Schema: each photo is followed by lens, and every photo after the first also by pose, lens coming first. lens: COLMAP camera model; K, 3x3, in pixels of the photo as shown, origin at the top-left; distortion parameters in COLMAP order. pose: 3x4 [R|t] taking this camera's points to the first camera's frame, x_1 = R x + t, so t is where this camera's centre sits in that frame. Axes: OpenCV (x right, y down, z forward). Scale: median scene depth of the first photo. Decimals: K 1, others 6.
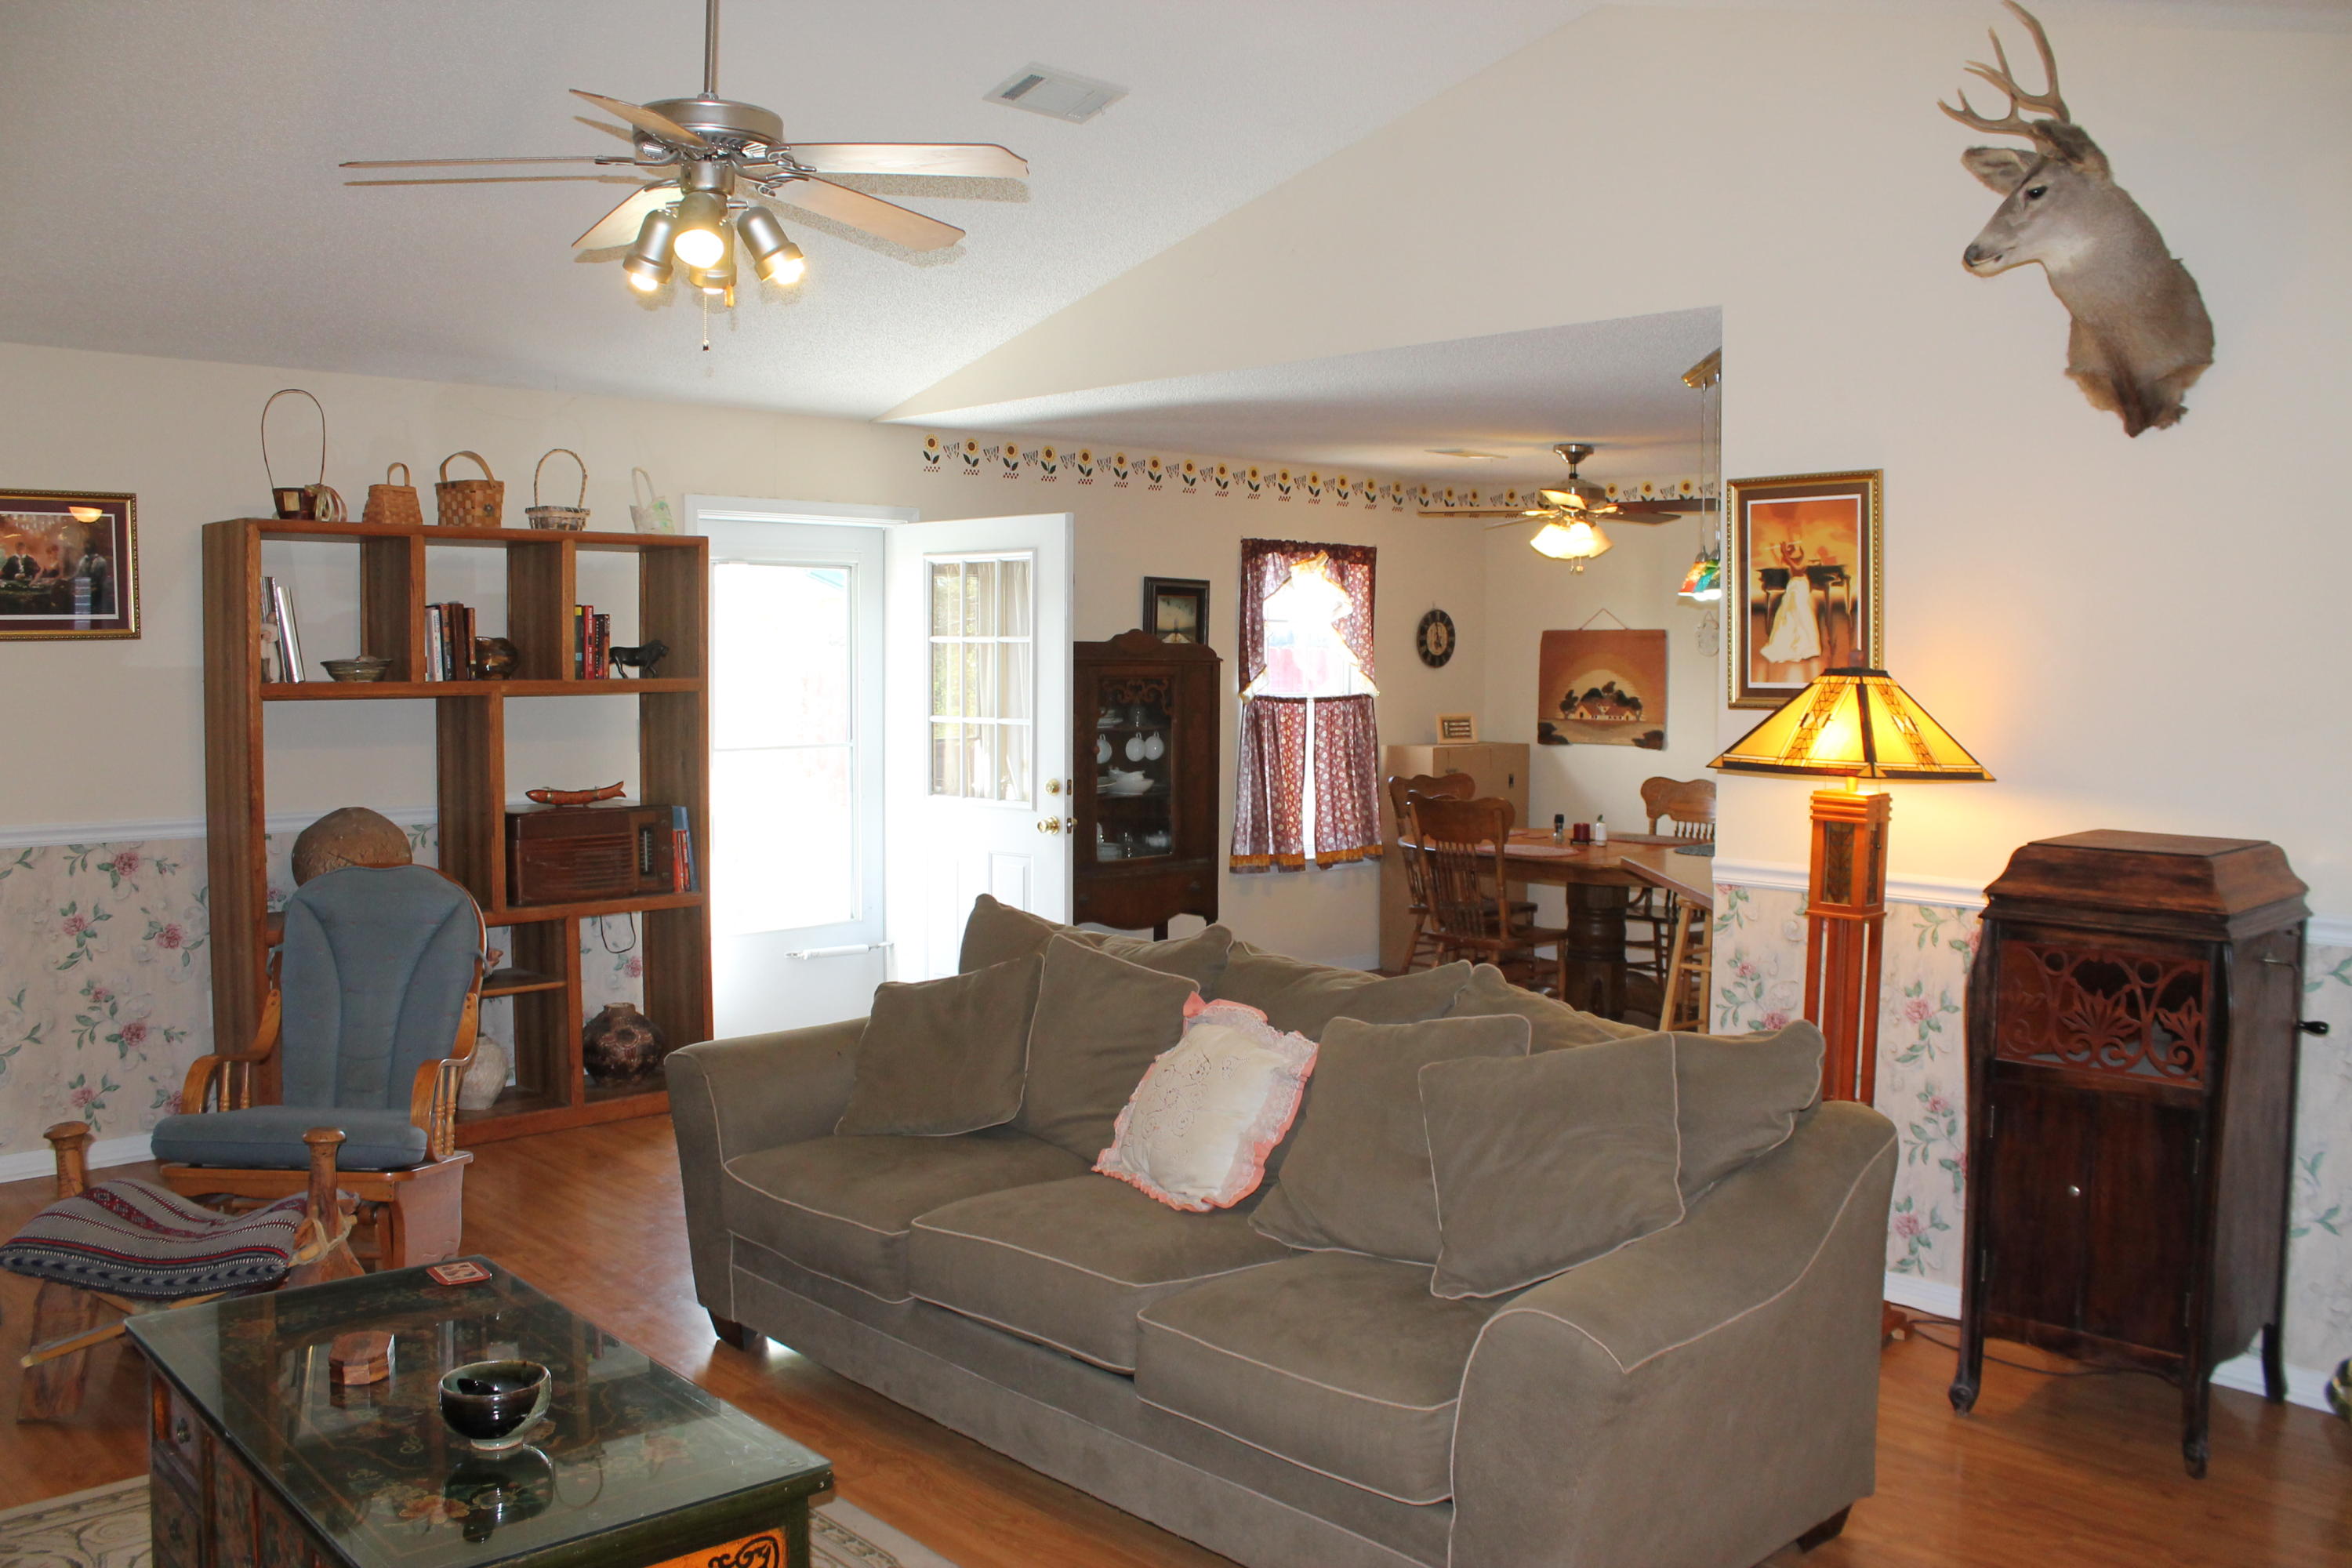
lens RADIAL K [[1982.2, 0, 1184.4], [0, 1982.2, 789.0], [0, 0, 1]] dist [-0.162325, 0.139333]
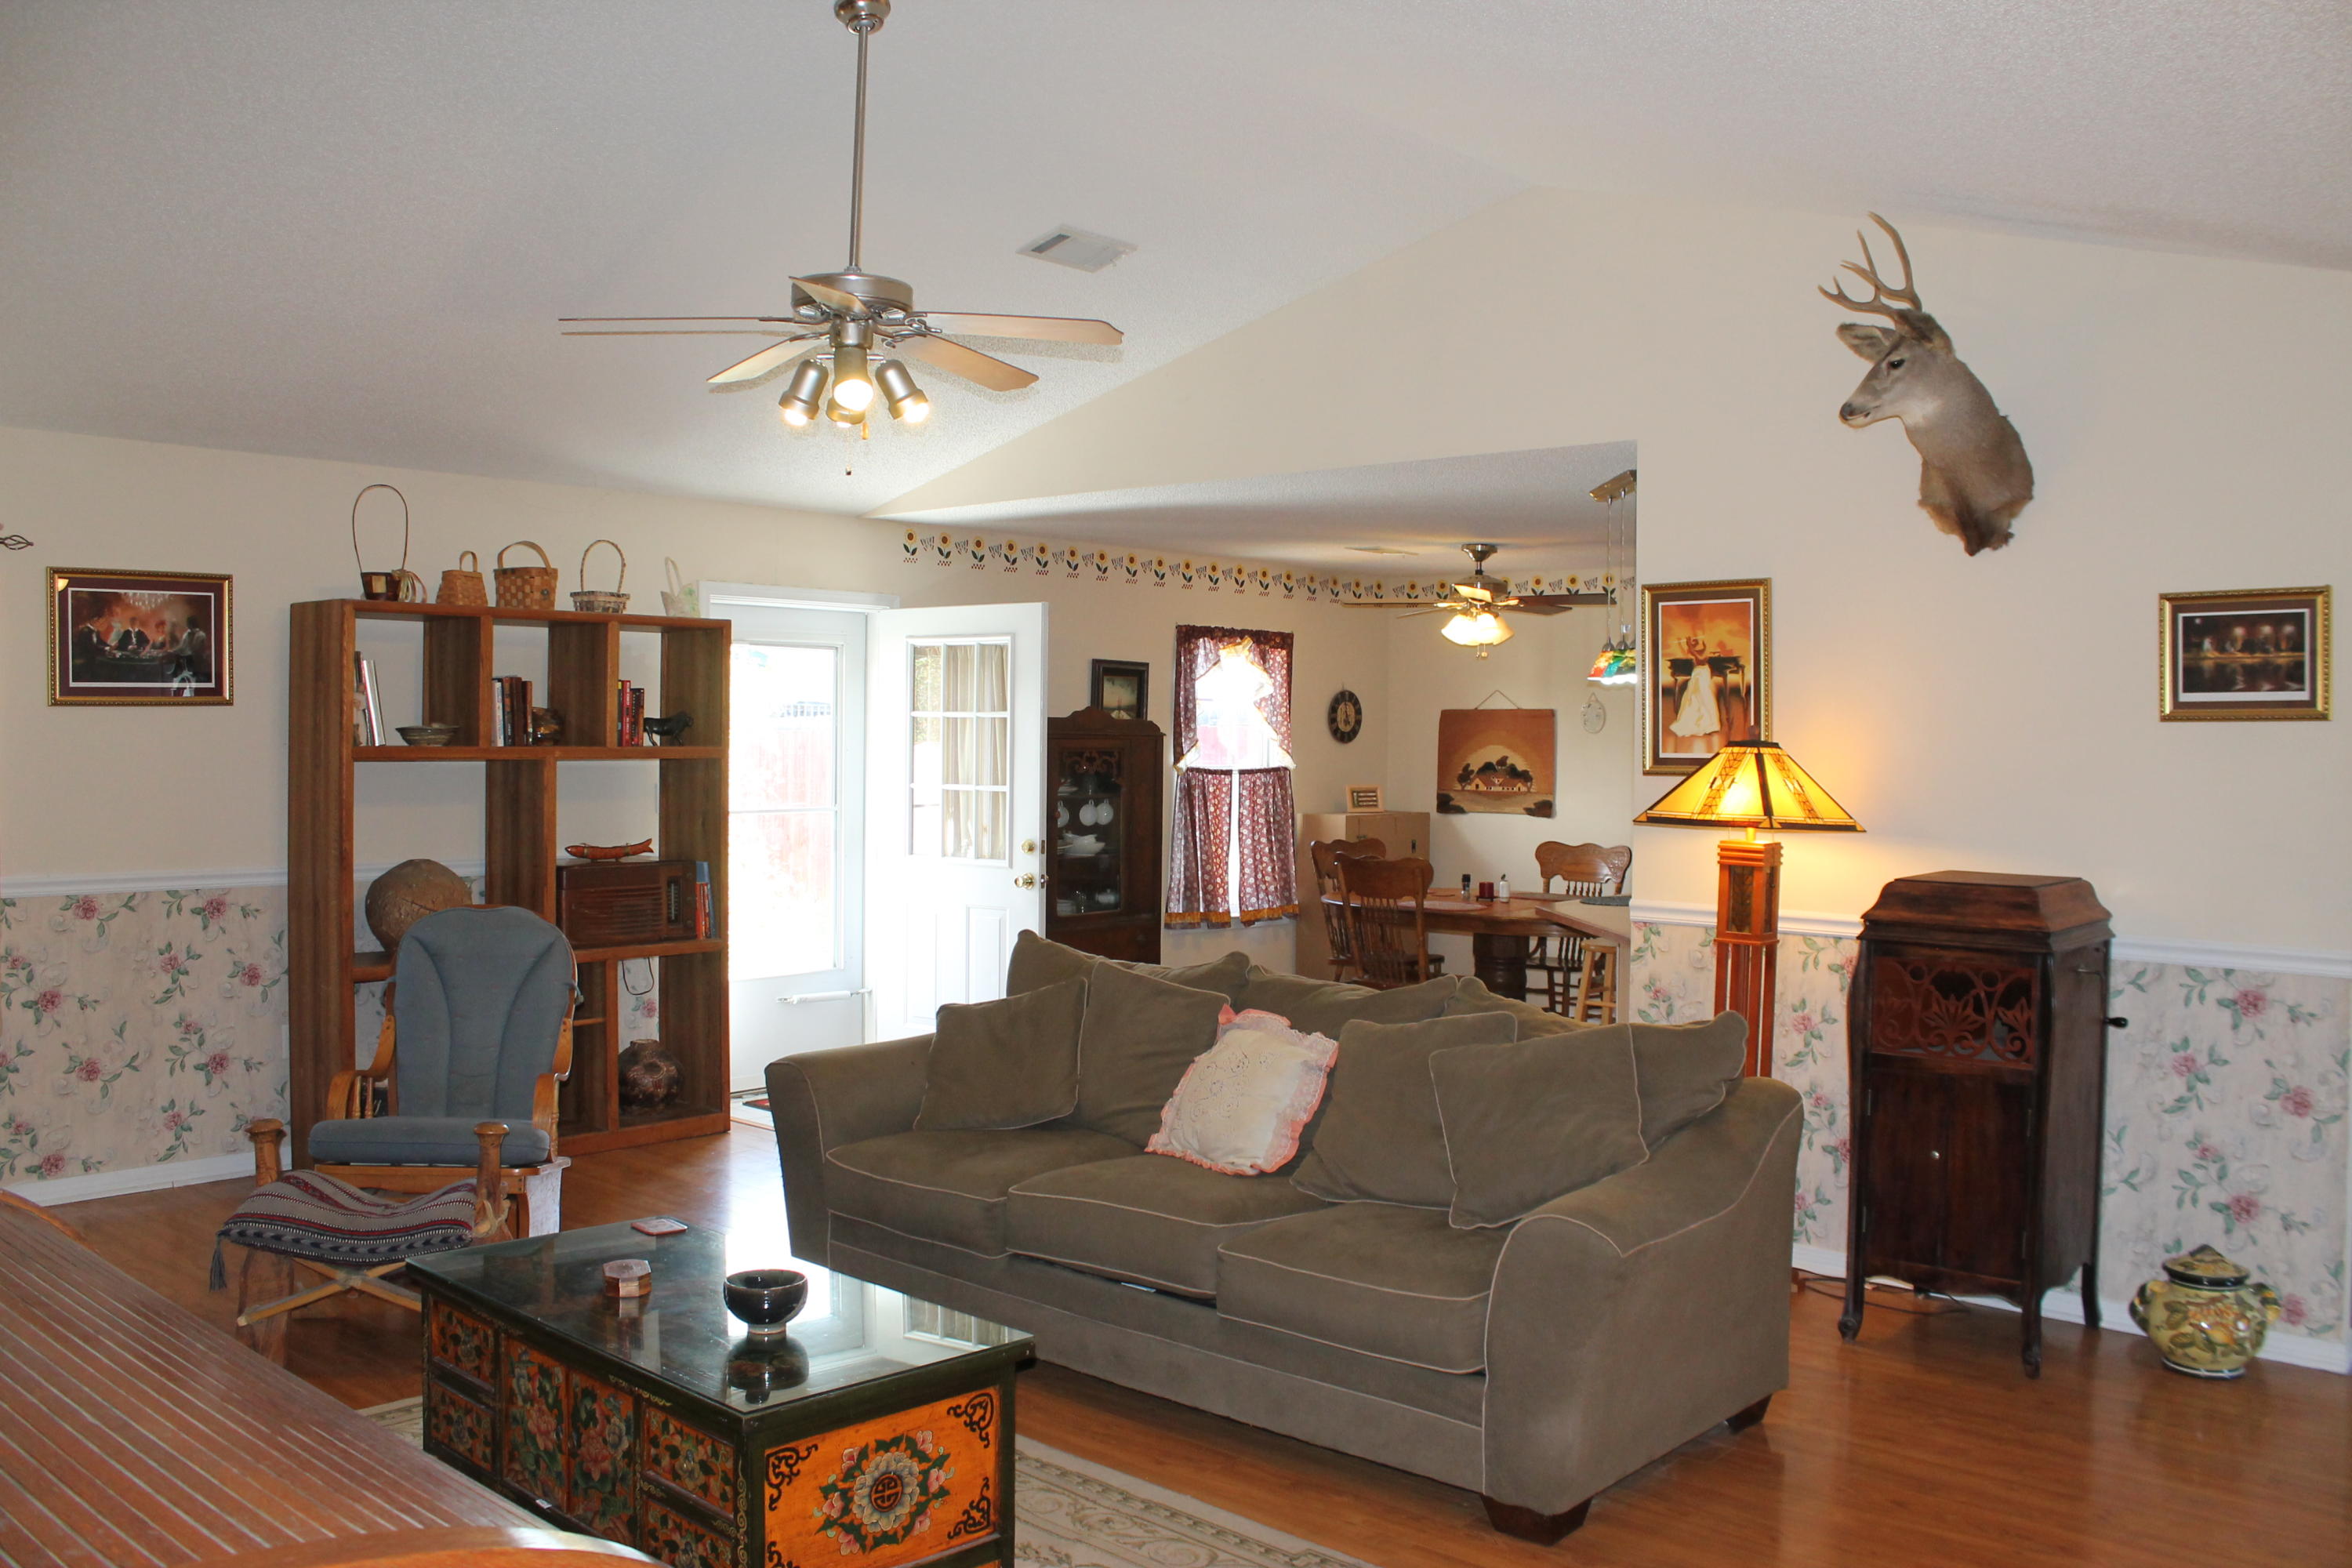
lens RADIAL K [[1982.2, 0, 1184.4], [0, 1982.2, 789.0], [0, 0, 1]] dist [-0.162325, 0.139333]
pose [[0.996962, 0.004261, 0.077769, -0.084334], [-0.001181, 0.999215, -0.039609, 0.013707], [-0.077877, 0.039397, 0.996184, -0.155684]]
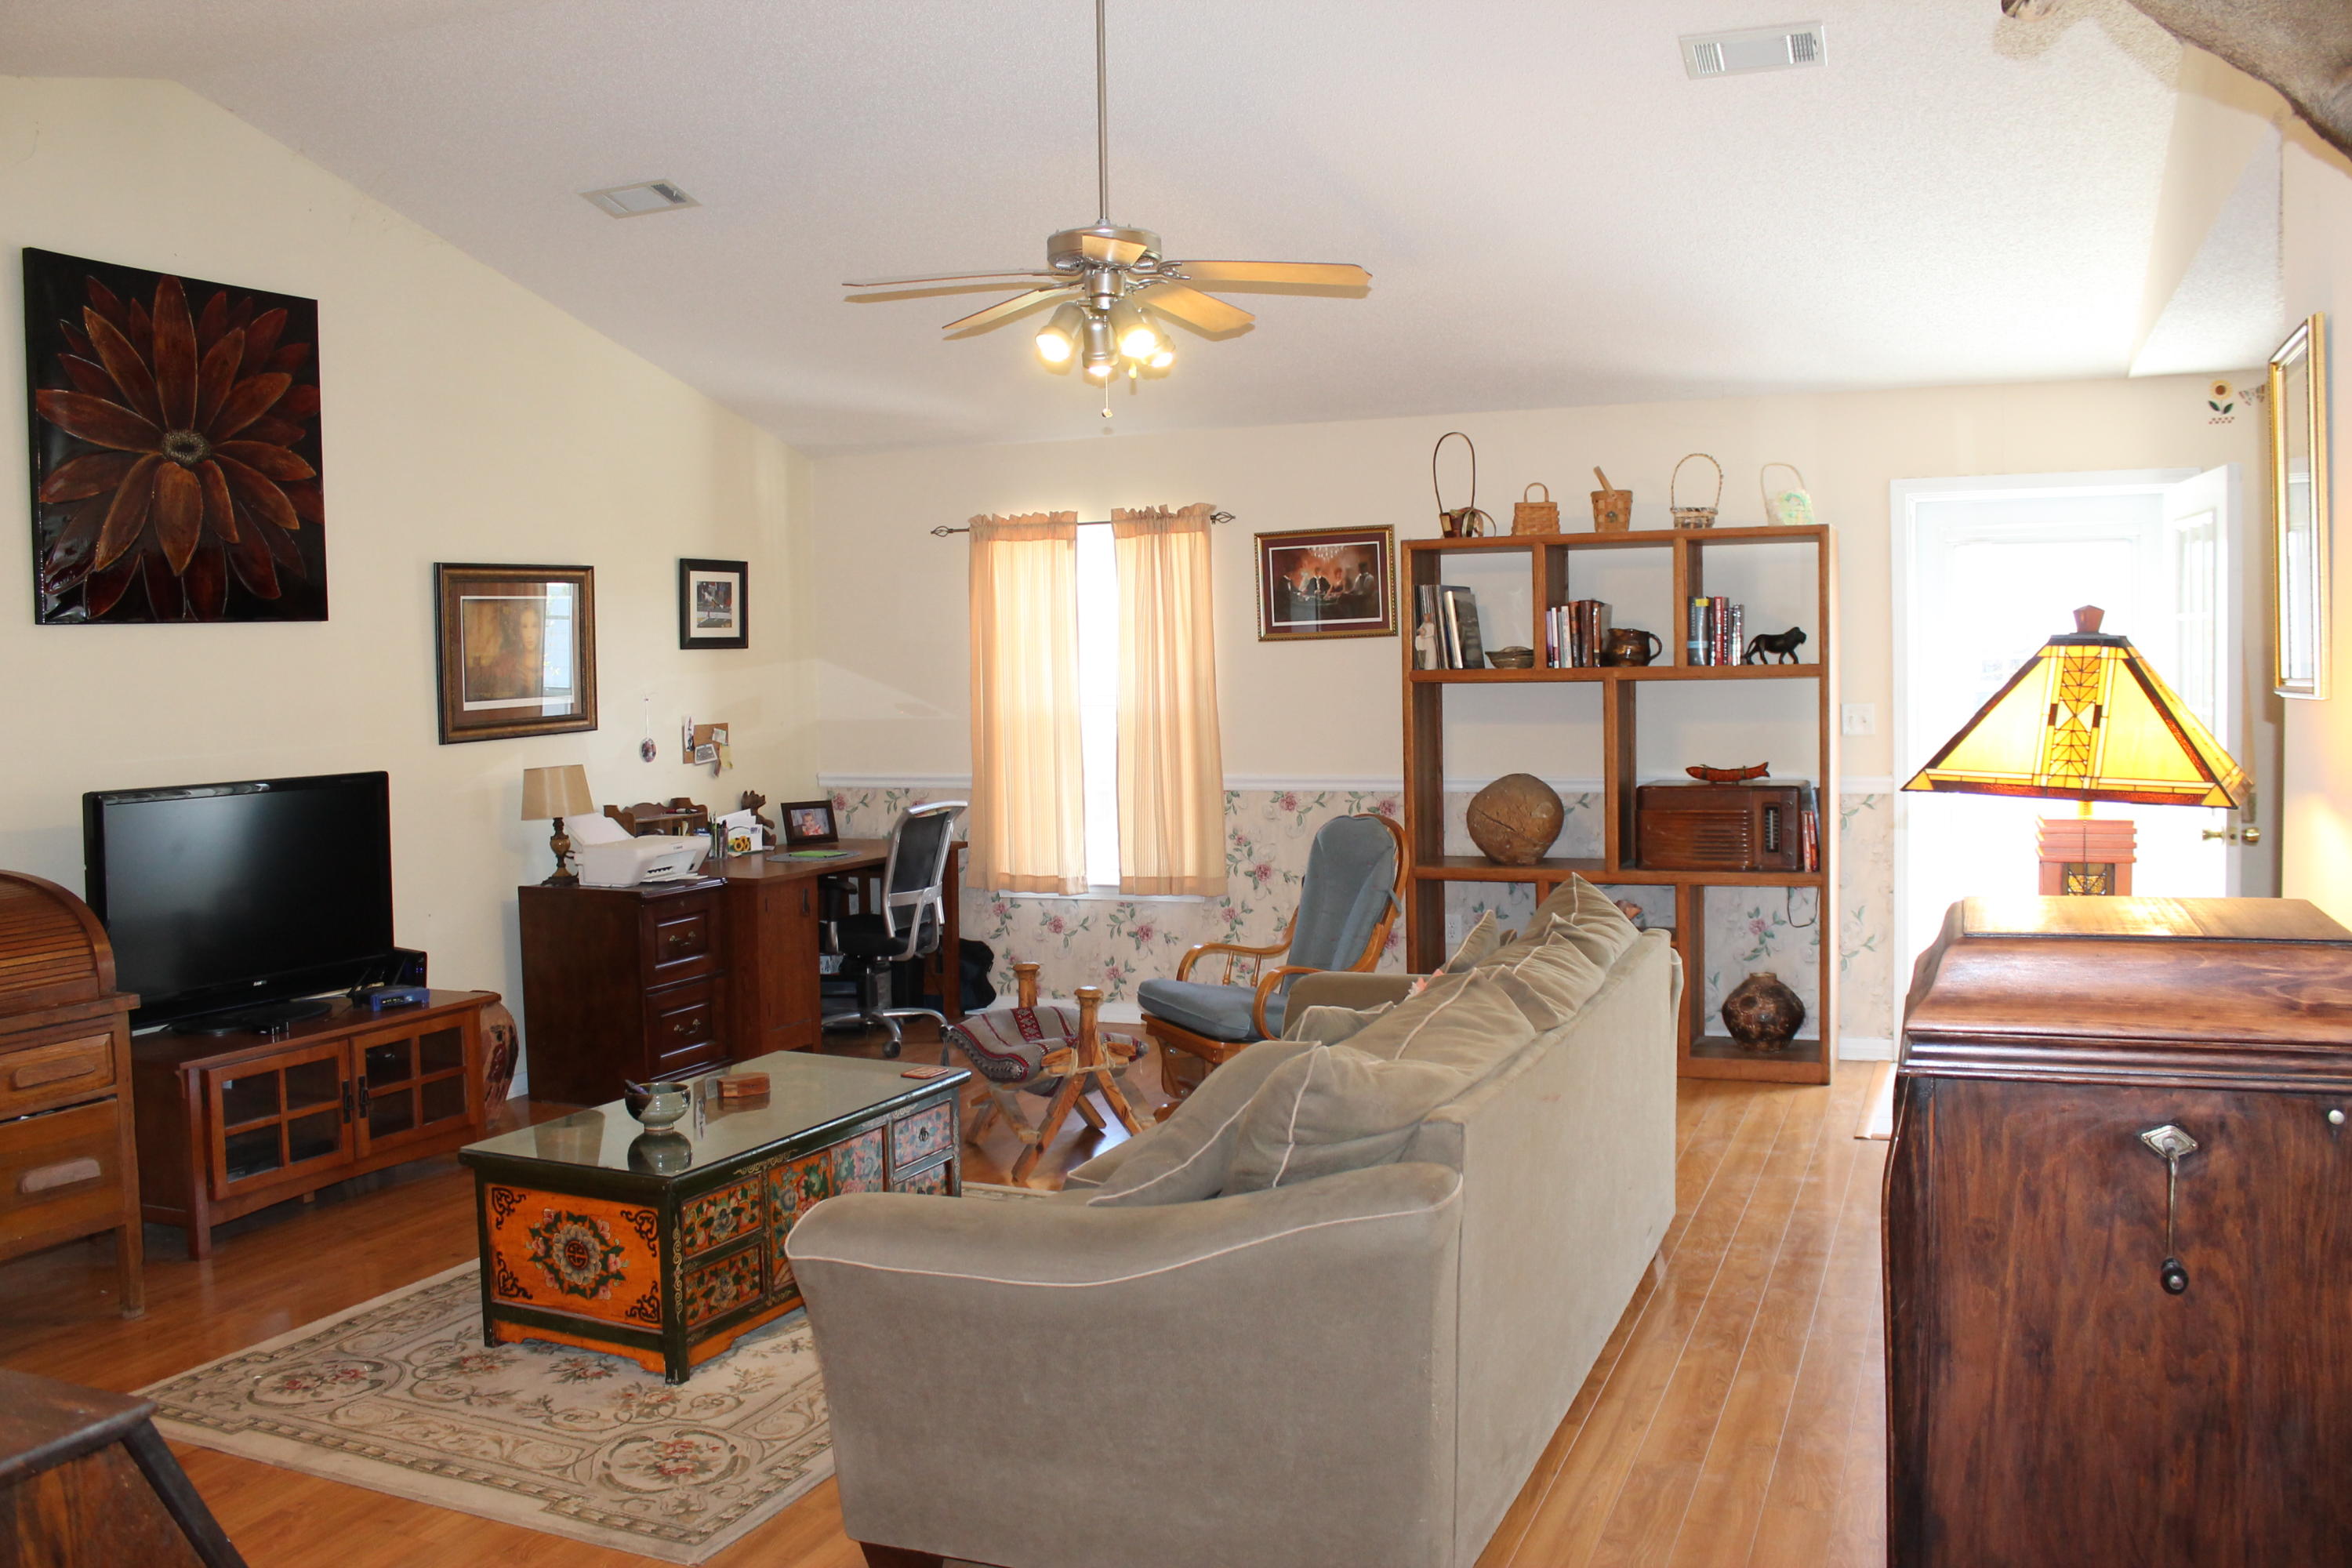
lens RADIAL K [[1982.2, 0, 1184.4], [0, 1982.2, 789.0], [0, 0, 1]] dist [-0.162325, 0.139333]
pose [[0.397179, 0.046821, -0.916546, 0.647349], [-0.038012, 0.998680, 0.034545, -0.016153], [0.916953, 0.021119, 0.398435, 0.343962]]
